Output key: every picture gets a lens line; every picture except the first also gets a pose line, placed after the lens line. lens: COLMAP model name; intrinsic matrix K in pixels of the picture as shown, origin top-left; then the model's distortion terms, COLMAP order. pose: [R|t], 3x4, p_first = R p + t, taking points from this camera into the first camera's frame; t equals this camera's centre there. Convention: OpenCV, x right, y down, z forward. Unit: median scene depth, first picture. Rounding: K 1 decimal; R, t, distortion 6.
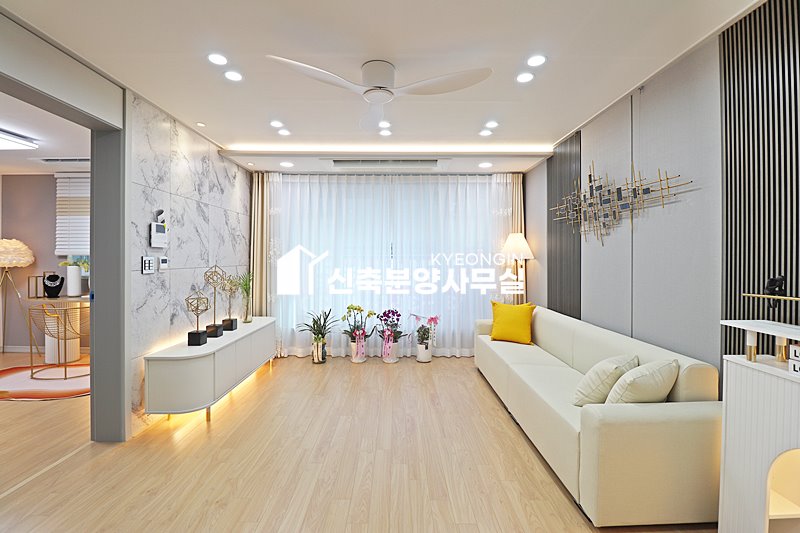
lens RADIAL K [[369.5, 0, 401.6], [0, 369.5, 260.4], [0, 0, 1]] dist [-0.005083, -0.007770]
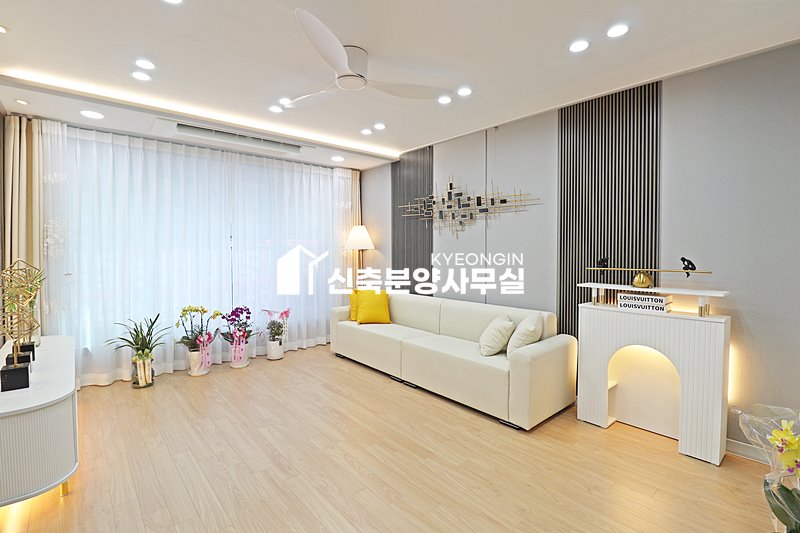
lens RADIAL K [[369.5, 0, 403.2], [0, 369.5, 262.9], [0, 0, 1]] dist [-0.005083, -0.007770]
pose [[0.759933, -0.025118, 0.649516, -0.355690], [0.006023, 0.999482, 0.031605, 0.002715], [-0.649974, -0.020106, 0.759690, 0.095299]]
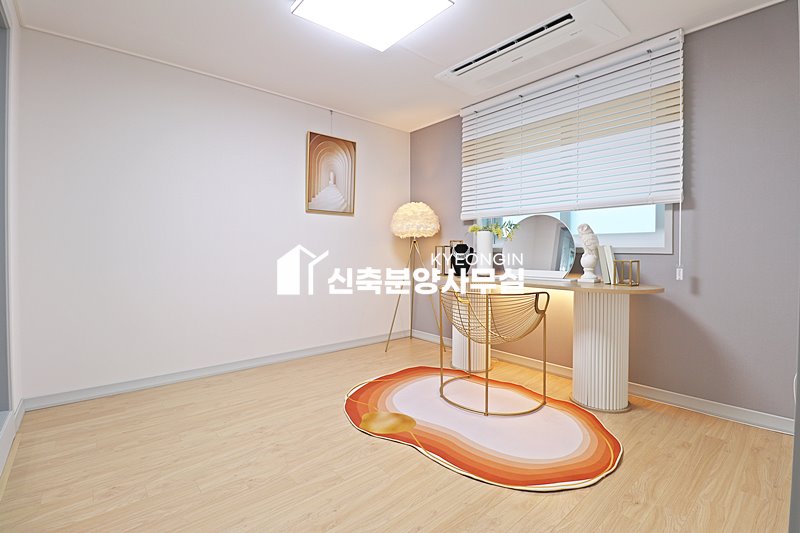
lens RADIAL K [[369.5, 0, 392.3], [0, 369.5, 261.0], [0, 0, 1]] dist [-0.005083, -0.007770]
pose [[0.635841, 0.011164, -0.771740, -0.551144], [-0.001024, 0.999907, 0.013621, 0.072231], [0.771820, -0.007870, 0.635793, 0.498995]]
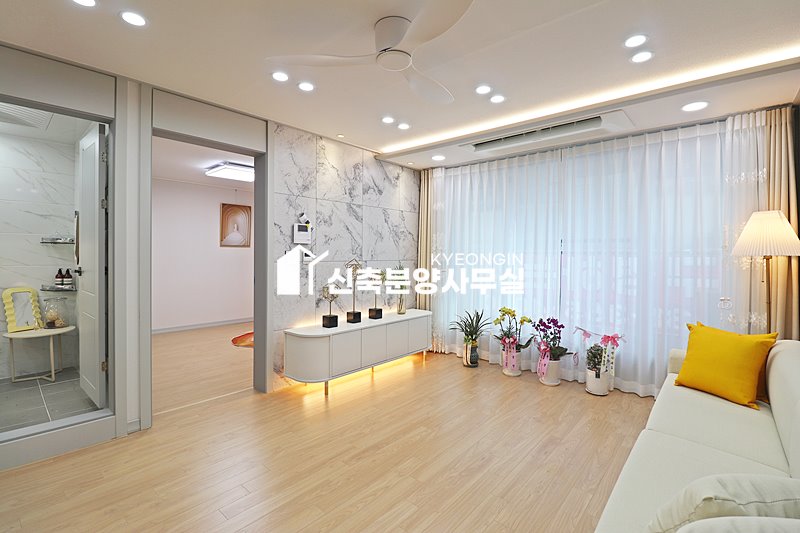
lens RADIAL K [[369.5, 0, 402.6], [0, 369.5, 260.5], [0, 0, 1]] dist [-0.005083, -0.007770]
pose [[0.747313, 0.015743, -0.664286, 0.307754], [-0.009481, 0.999870, 0.013031, 0.001180], [0.664405, -0.003440, 0.747365, 0.225283]]
